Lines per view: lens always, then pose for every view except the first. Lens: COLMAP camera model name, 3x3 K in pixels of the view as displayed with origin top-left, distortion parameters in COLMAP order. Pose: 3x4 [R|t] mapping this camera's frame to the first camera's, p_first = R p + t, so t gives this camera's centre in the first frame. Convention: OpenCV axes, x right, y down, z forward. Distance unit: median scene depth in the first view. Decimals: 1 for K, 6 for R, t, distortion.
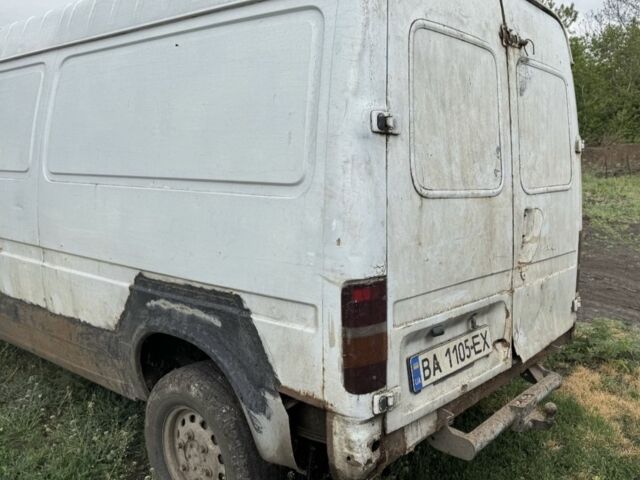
lens RADIAL K [[593.3, 0, 320.0], [0, 593.3, 240.0], [0, 0, 1]] dist [0.063938, -0.011366]
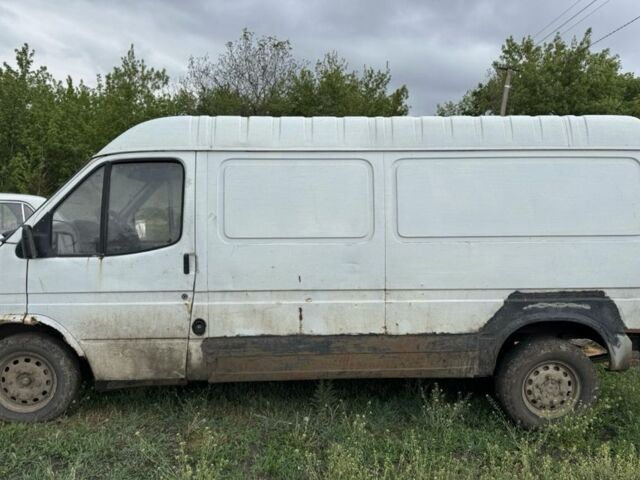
lens RADIAL K [[593.3, 0, 320.0], [0, 593.3, 240.0], [0, 0, 1]] dist [0.063938, -0.011366]
pose [[0.740852, -0.051572, 0.669686, -1.977065], [0.099575, 0.994463, -0.033574, -0.096268], [-0.664247, 0.091558, 0.741885, 0.076291]]
